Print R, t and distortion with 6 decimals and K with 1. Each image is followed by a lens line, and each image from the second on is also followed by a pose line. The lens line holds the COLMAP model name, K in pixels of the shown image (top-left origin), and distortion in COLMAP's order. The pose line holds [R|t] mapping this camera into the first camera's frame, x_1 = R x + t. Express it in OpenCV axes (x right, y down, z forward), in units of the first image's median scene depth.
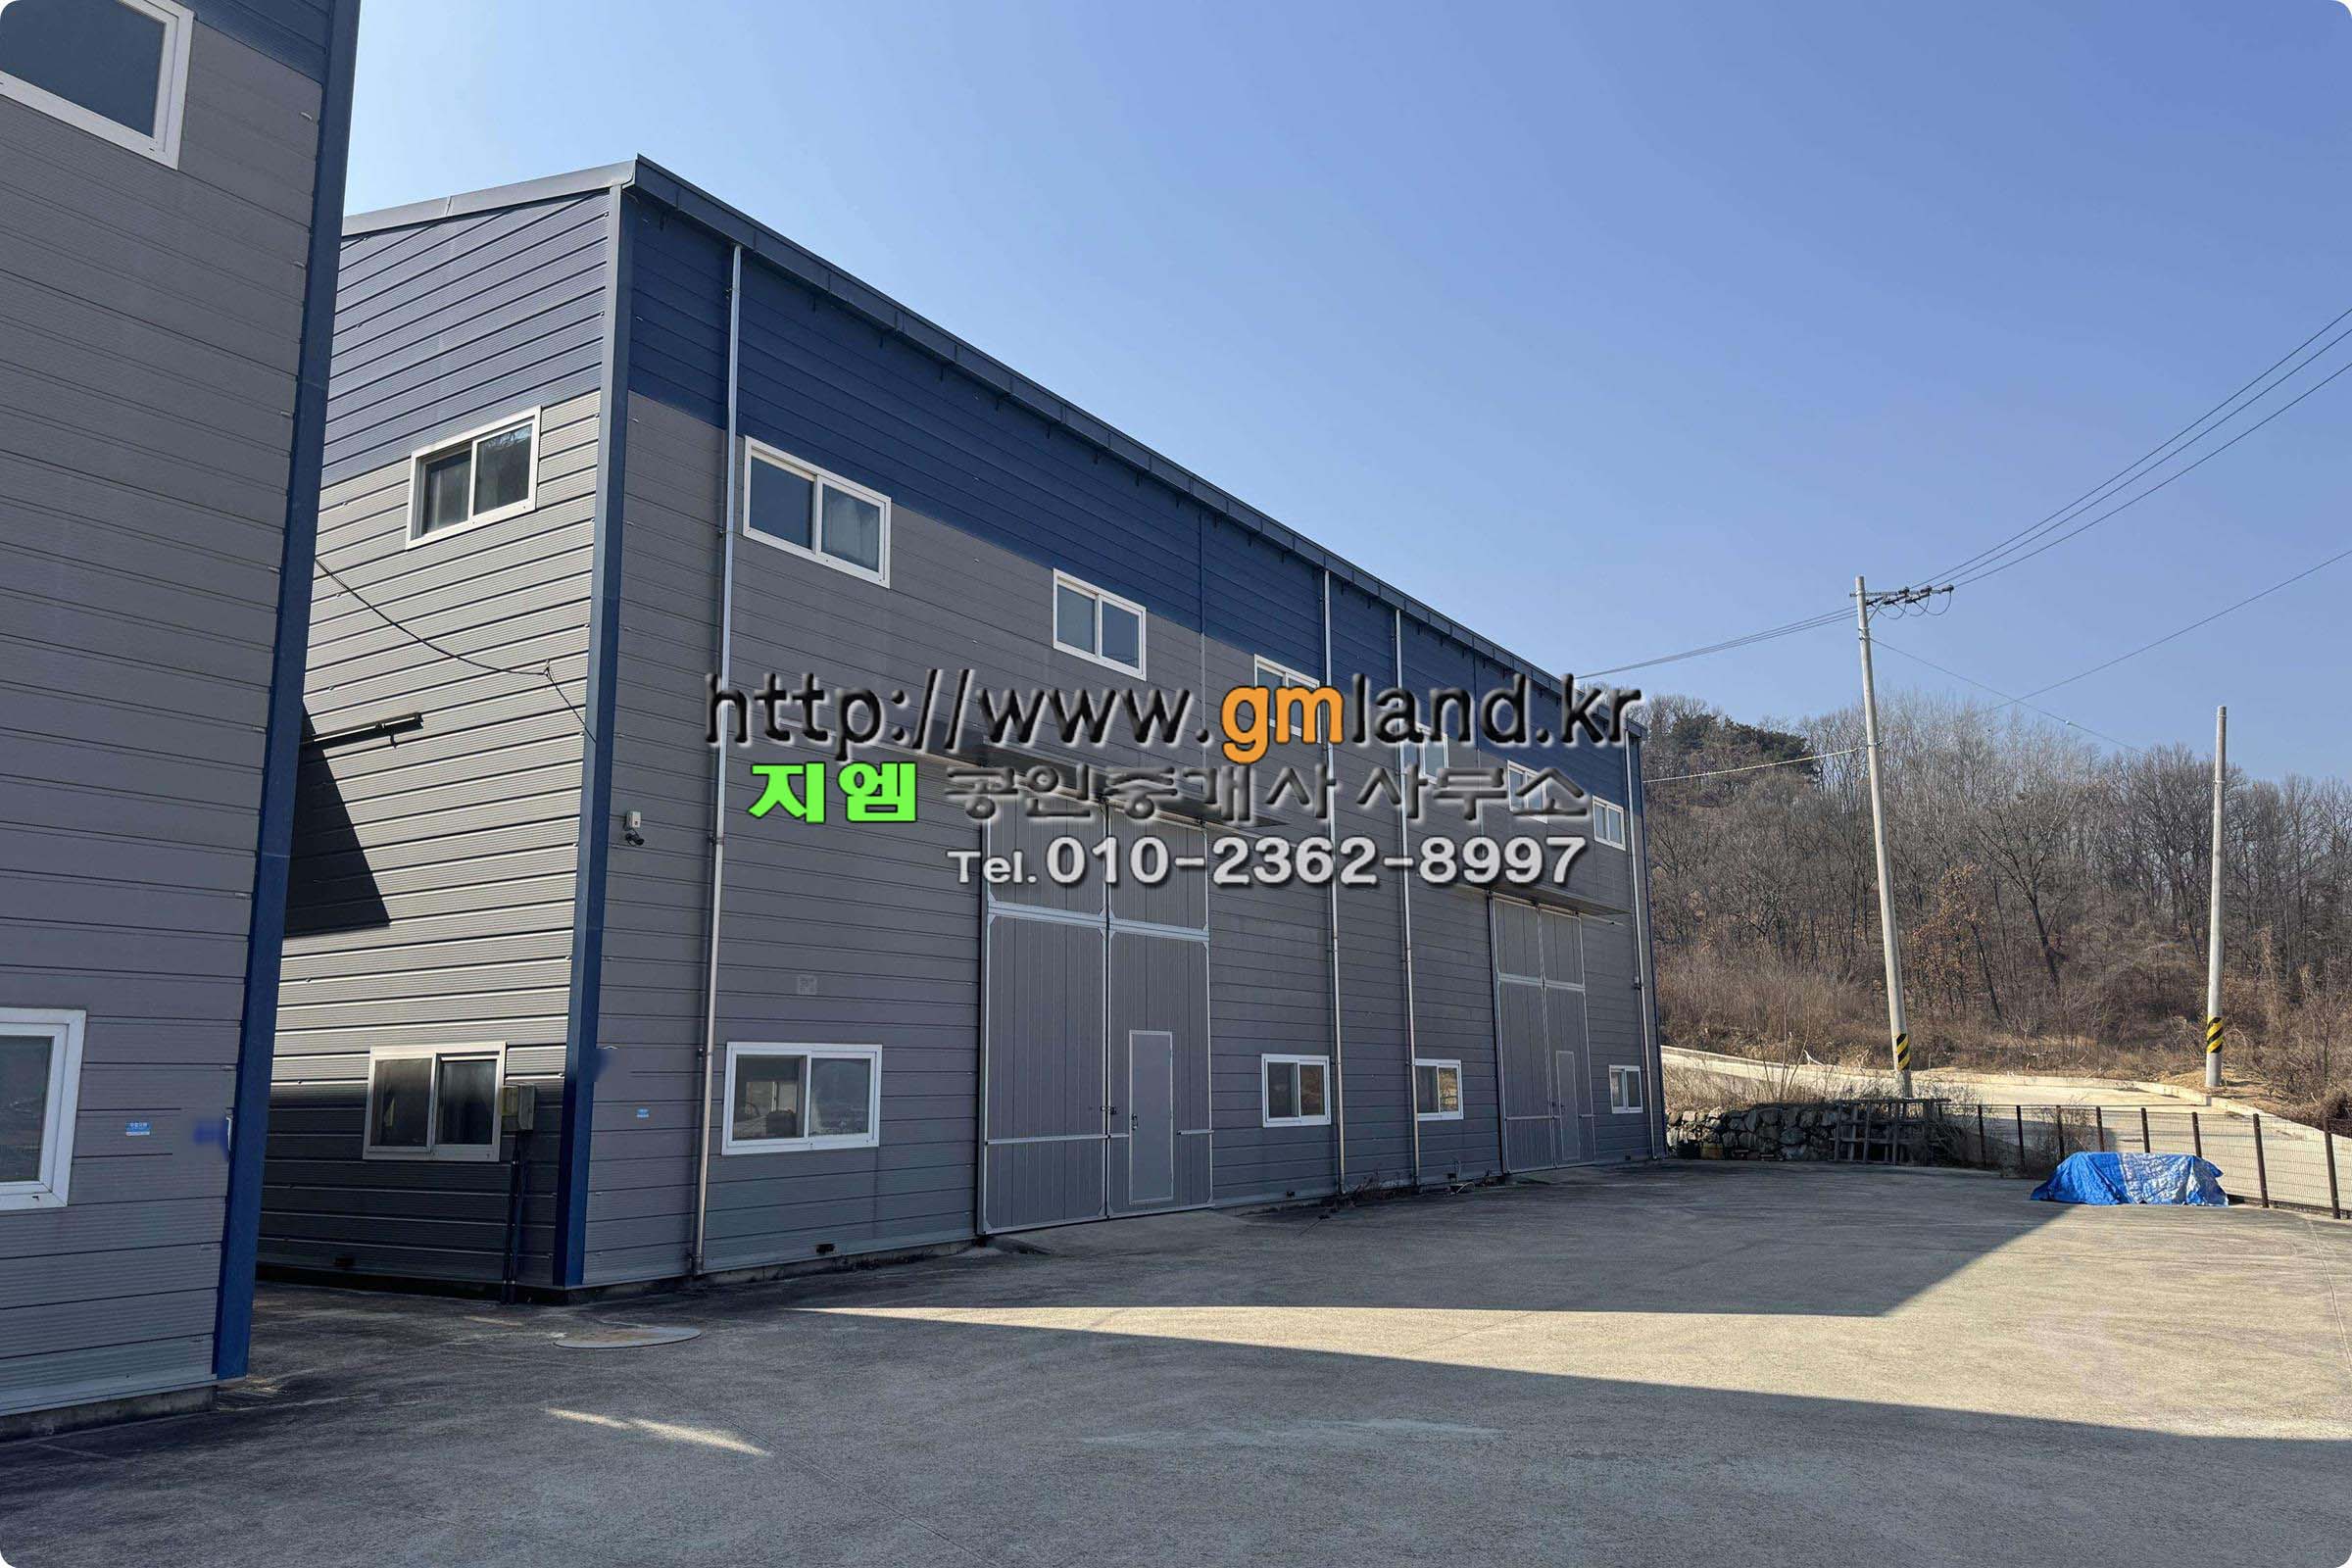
lens RADIAL K [[1644.6, 0, 1174.4], [0, 1644.6, 755.8], [0, 0, 1]] dist [0.155801, -0.252996]
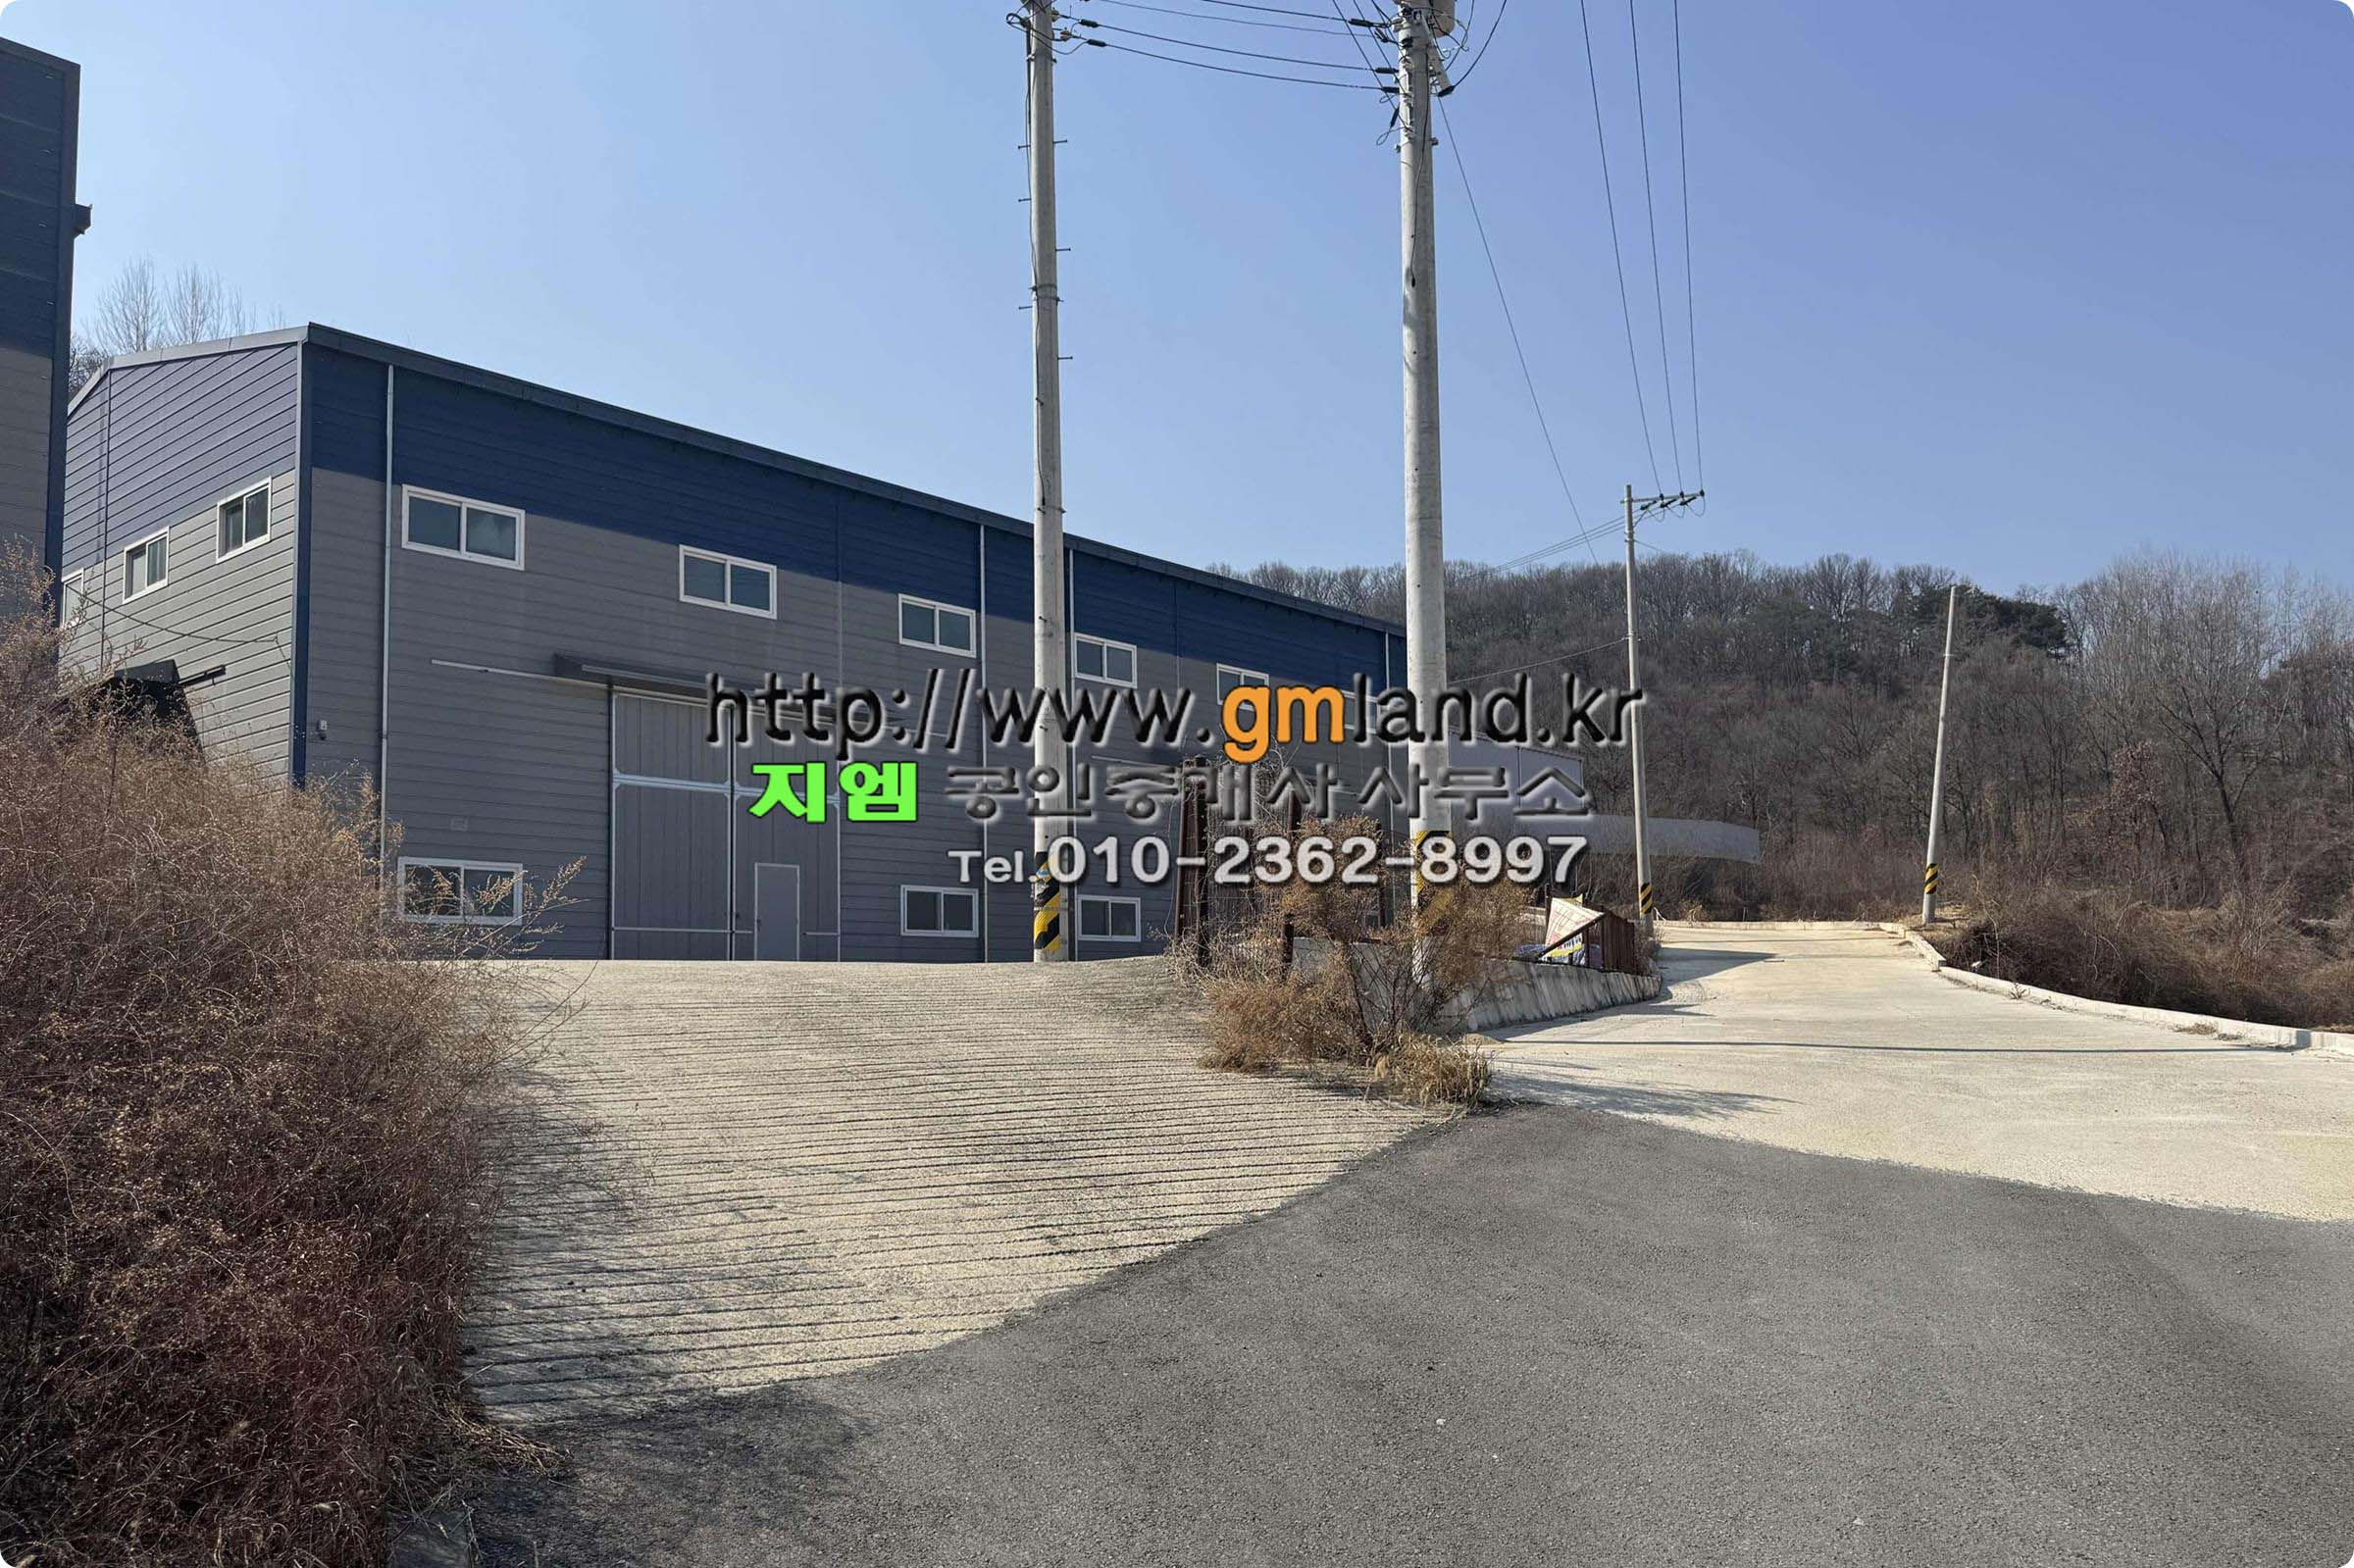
lens RADIAL K [[1738.0, 0, 1177.6], [0, 1738.0, 826.2], [0, 0, 1]] dist [0.012075, -0.007049]
pose [[0.994163, -0.023572, -0.105281, 0.647084], [0.033792, 0.994771, 0.096375, -0.001084], [0.102459, -0.099370, 0.989762, -0.608994]]
